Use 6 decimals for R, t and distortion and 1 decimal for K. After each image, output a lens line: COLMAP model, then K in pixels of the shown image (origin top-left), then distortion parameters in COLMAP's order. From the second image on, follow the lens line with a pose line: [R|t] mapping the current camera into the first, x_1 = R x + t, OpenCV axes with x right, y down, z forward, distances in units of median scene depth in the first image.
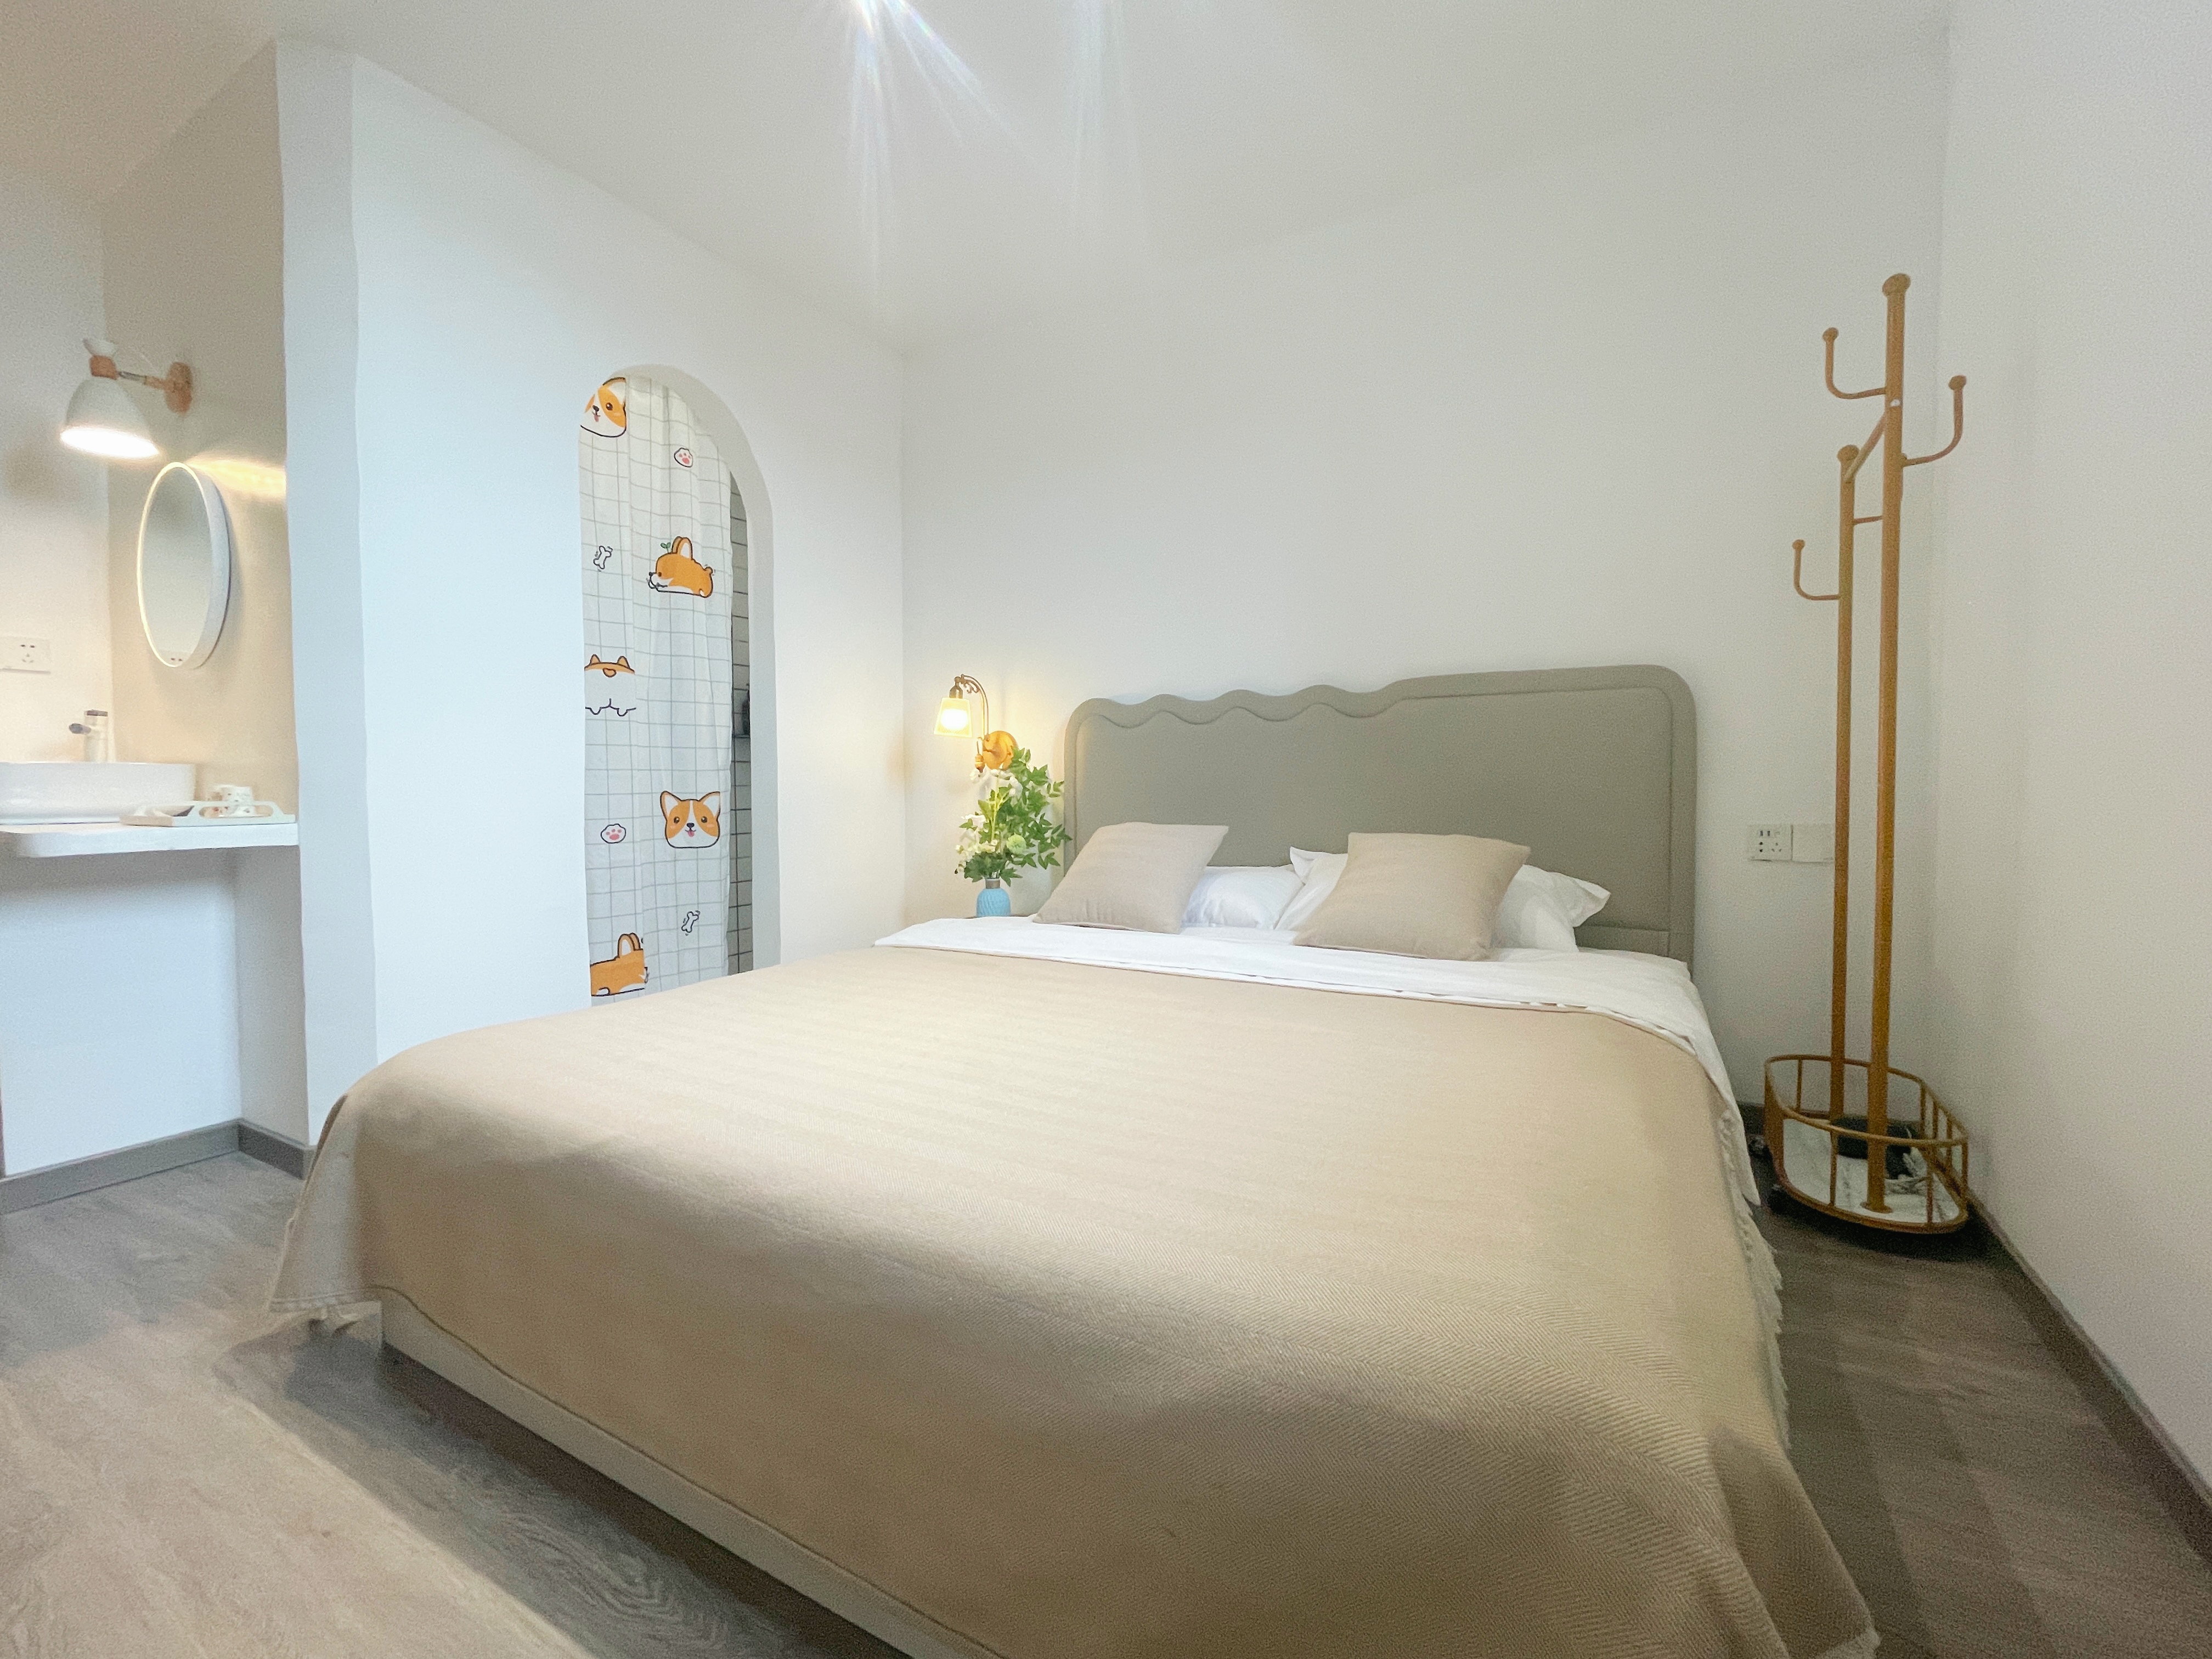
lens RADIAL K [[940.6, 0, 1100.1], [0, 940.6, 824.1], [0, 0, 1]] dist [-0.000609, 0.000550]
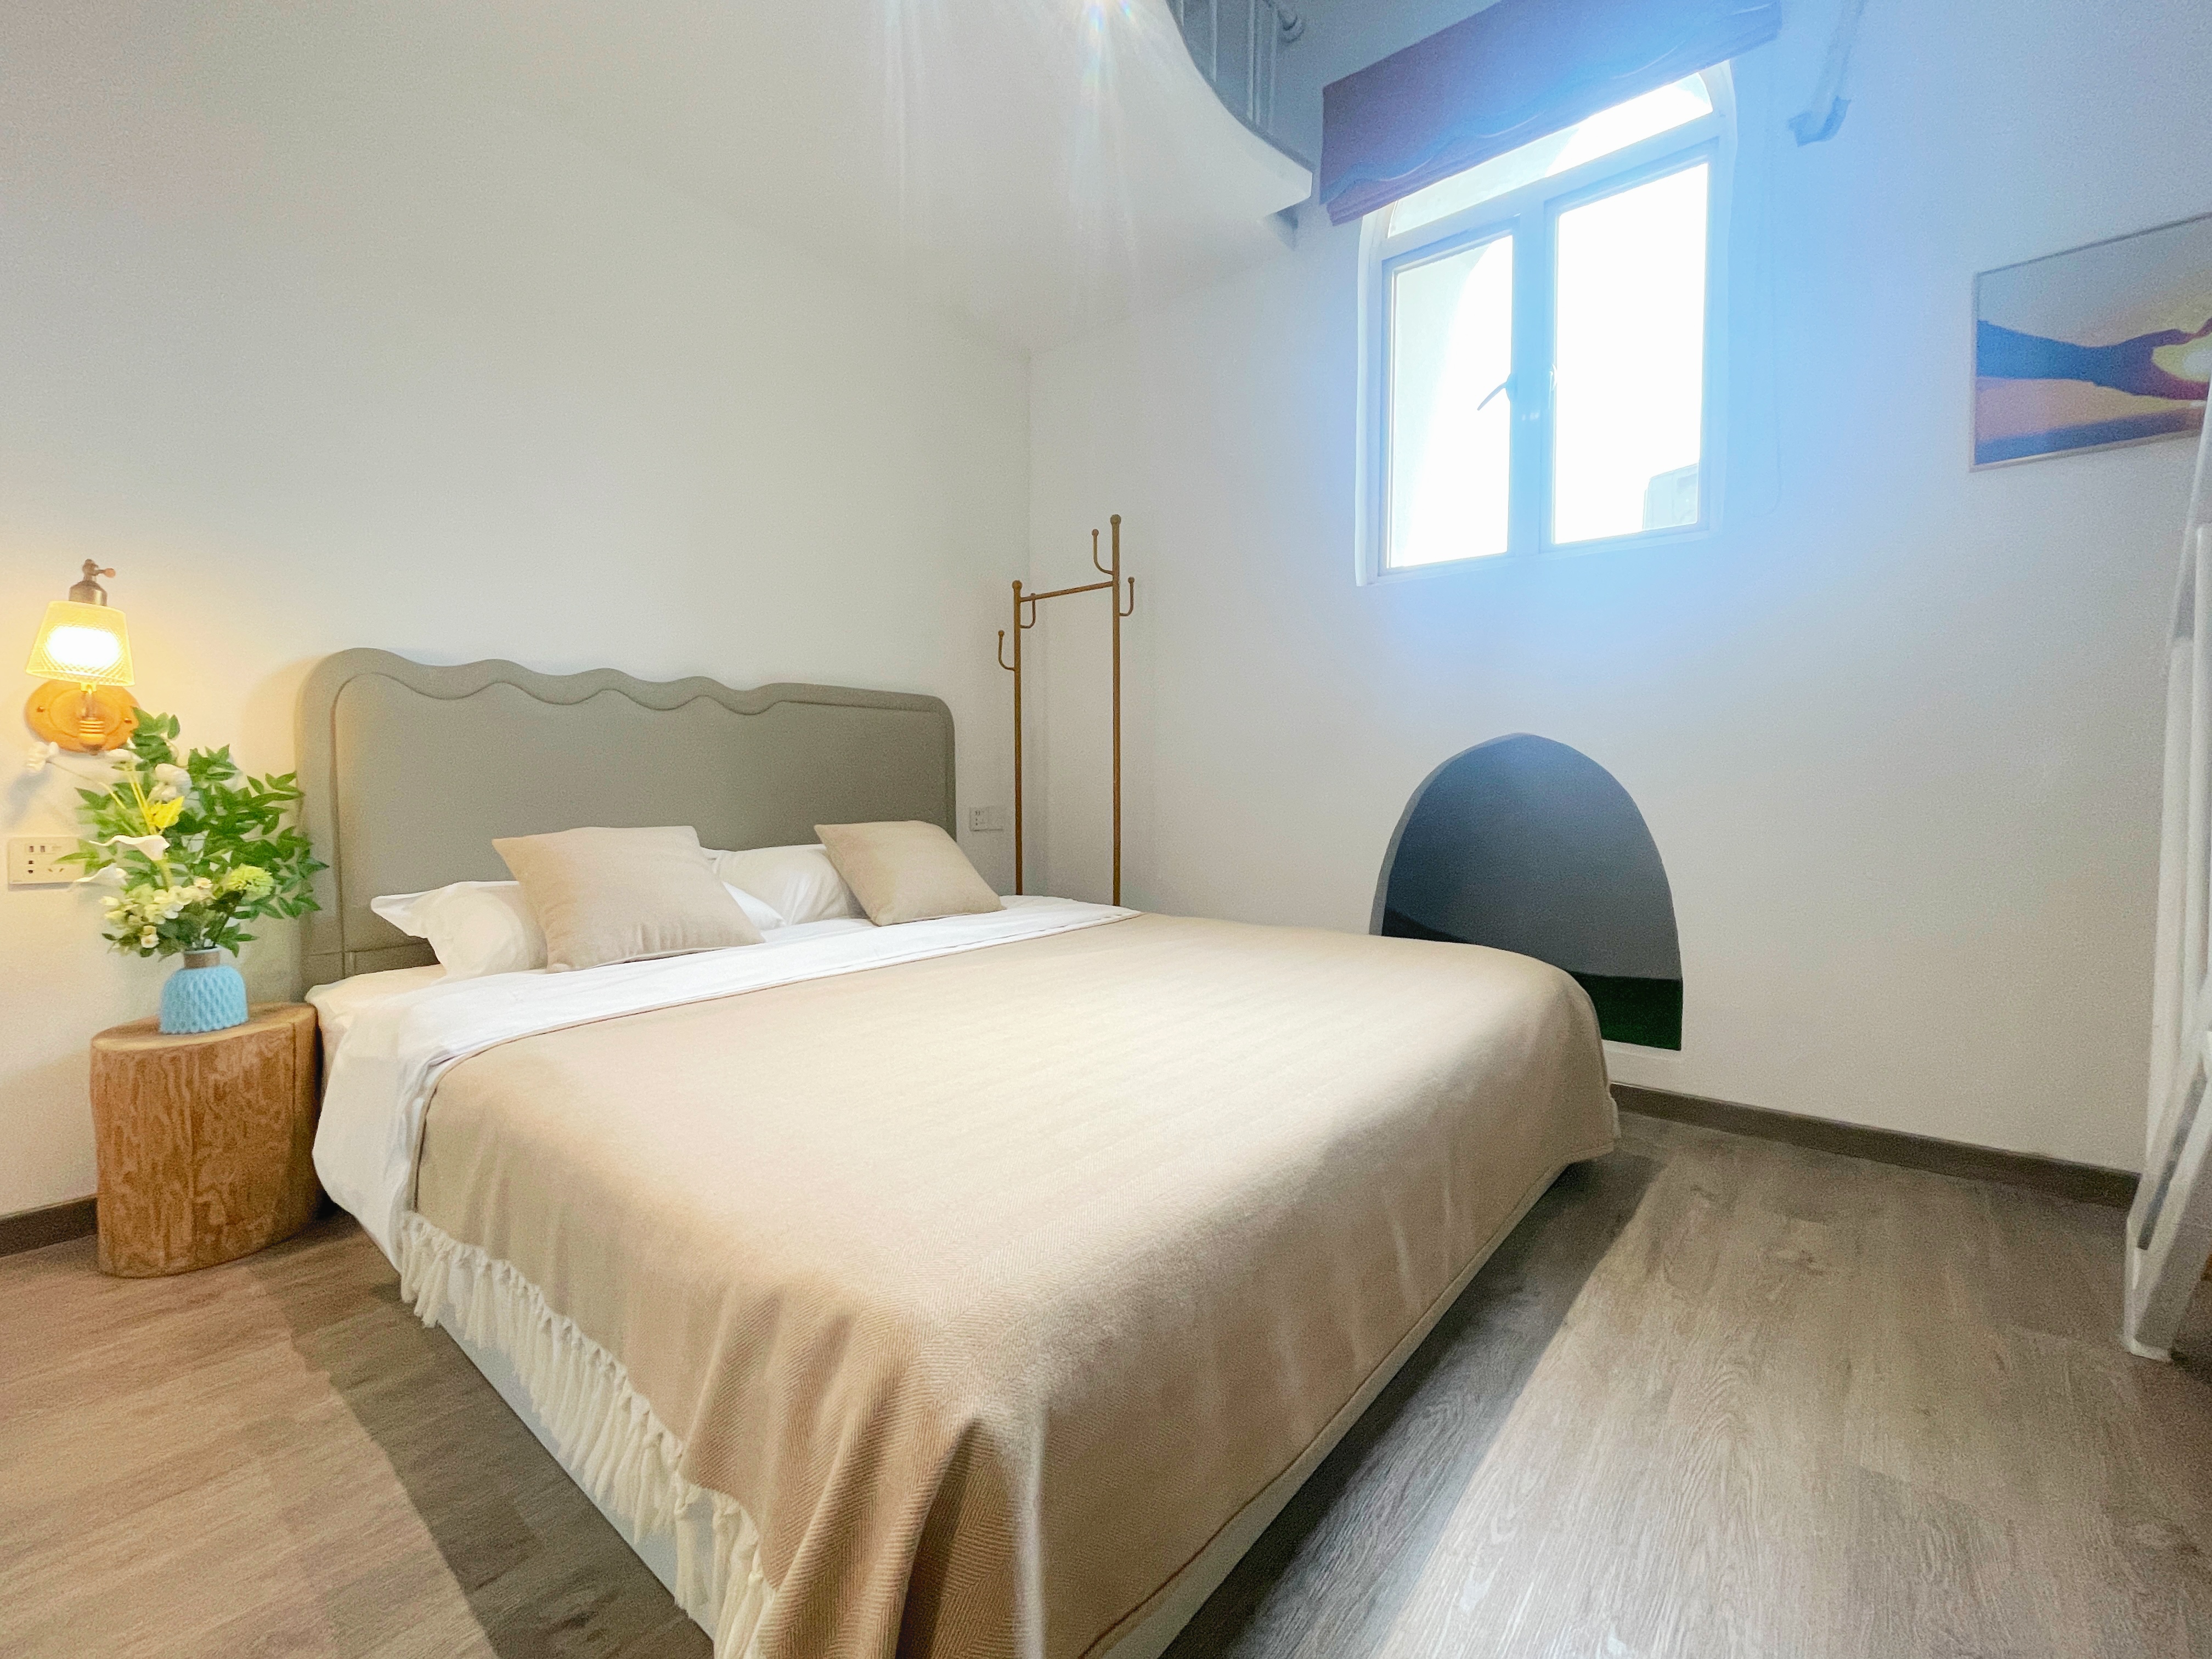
lens RADIAL K [[940.6, 0, 1100.1], [0, 940.6, 824.1], [0, 0, 1]] dist [-0.000609, 0.000550]
pose [[0.172697, -0.040461, 0.984144, -0.567183], [0.041967, 0.998551, 0.033689, -0.011618], [-0.984081, 0.035484, 0.174145, 0.383686]]
